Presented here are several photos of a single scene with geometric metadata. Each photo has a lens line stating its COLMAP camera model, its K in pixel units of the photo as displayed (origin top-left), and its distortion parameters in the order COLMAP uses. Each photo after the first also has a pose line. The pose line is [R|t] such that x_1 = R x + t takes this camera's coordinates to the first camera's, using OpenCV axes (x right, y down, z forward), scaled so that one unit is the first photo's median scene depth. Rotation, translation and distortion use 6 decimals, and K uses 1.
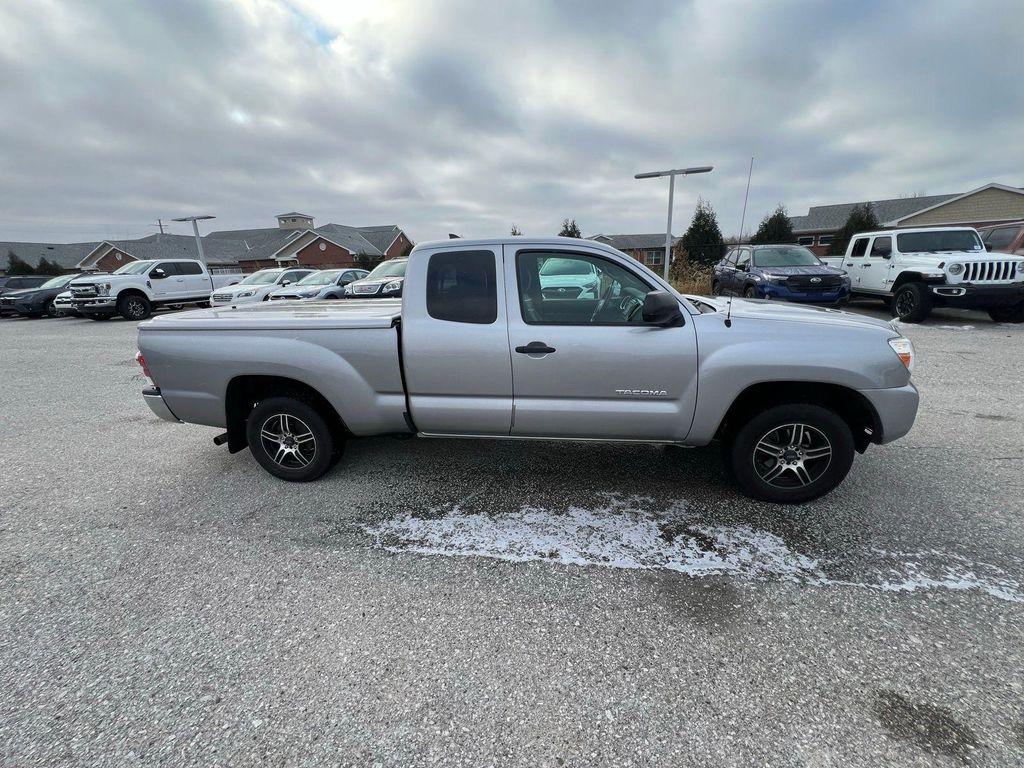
lens RADIAL K [[407.7, 0, 510.7], [0, 407.7, 381.6], [0, 0, 1]] dist [-0.002562, 0.000597]
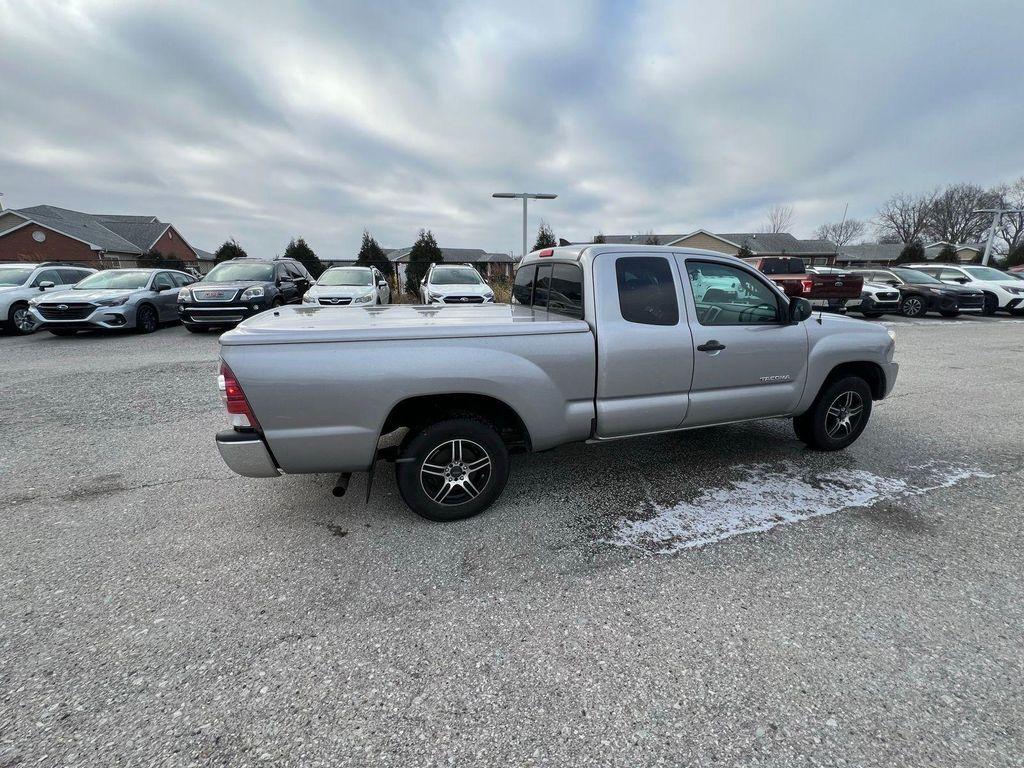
lens RADIAL K [[407.7, 0, 508.5], [0, 407.7, 381.7], [0, 0, 1]] dist [-0.002562, 0.000597]
pose [[0.894512, -0.077475, 0.440279, -0.933821], [0.088987, 0.996017, -0.005528, -0.026341], [-0.438097, 0.044124, 0.897844, 0.233282]]
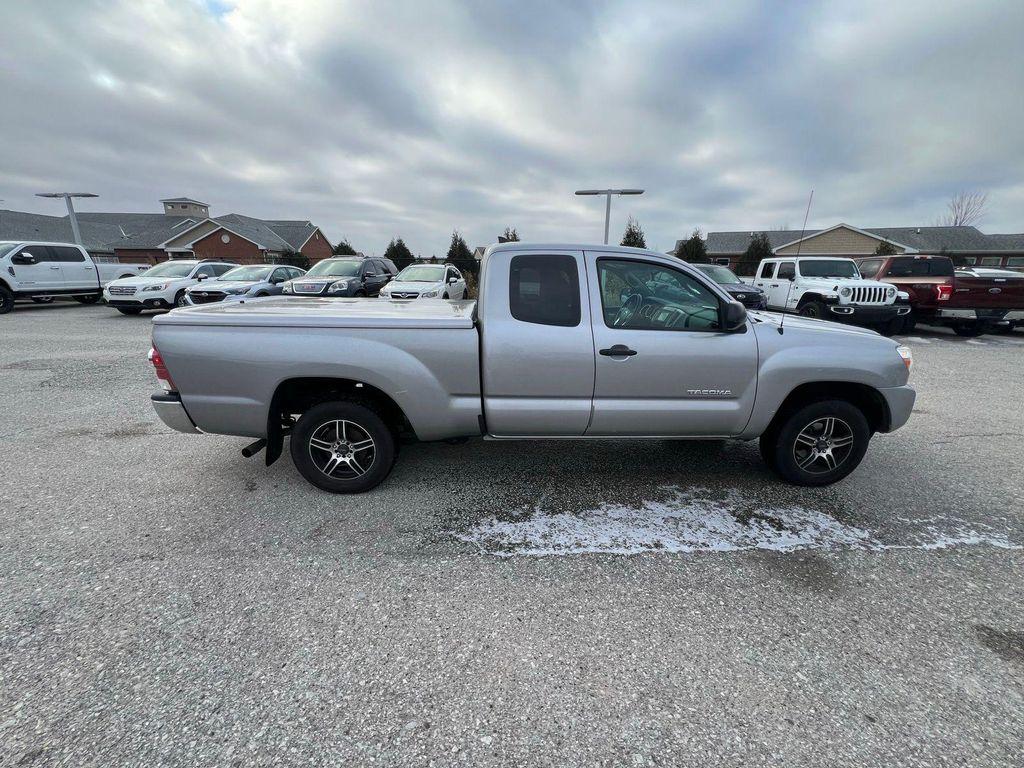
lens RADIAL K [[407.7, 0, 511.7], [0, 407.7, 380.5], [0, 0, 1]] dist [-0.002562, 0.000597]
pose [[0.980144, -0.002586, 0.198270, -0.412385], [0.006074, 0.999837, -0.016987, 0.010290], [-0.198194, 0.017854, 0.980000, 0.024494]]
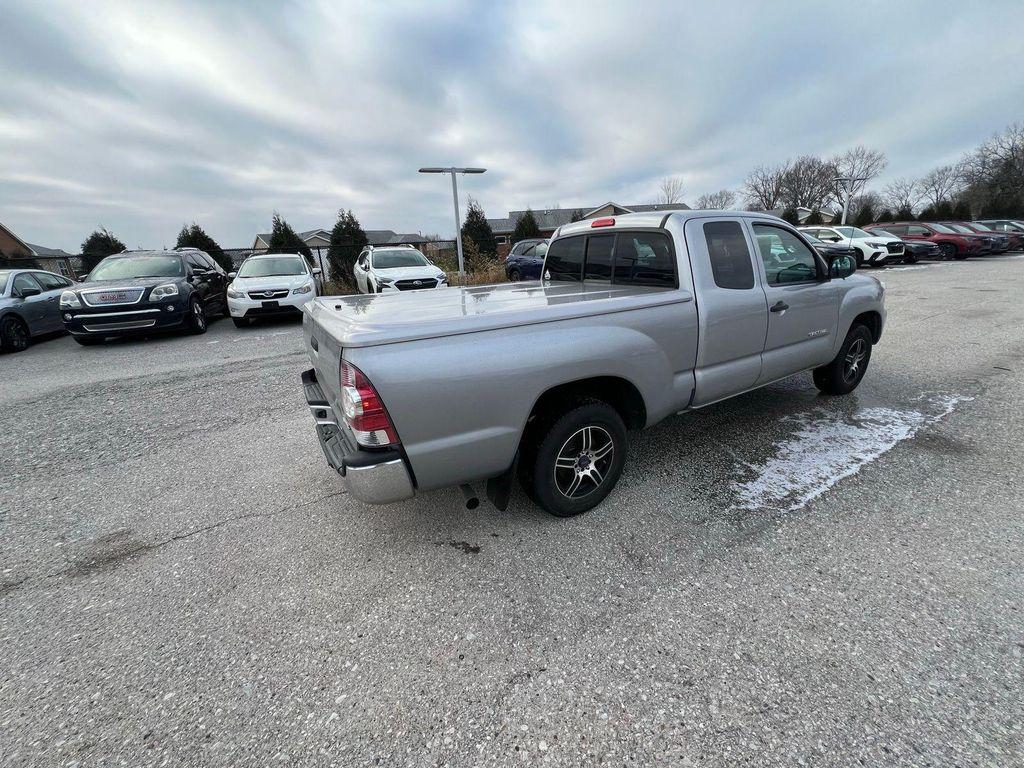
lens RADIAL K [[407.7, 0, 507.1], [0, 407.7, 383.0], [0, 0, 1]] dist [-0.002562, 0.000597]
pose [[0.778368, -0.194337, 0.596972, -1.270924], [0.190287, 0.979183, 0.070654, -0.095557], [-0.598276, 0.058601, 0.799145, 0.538180]]
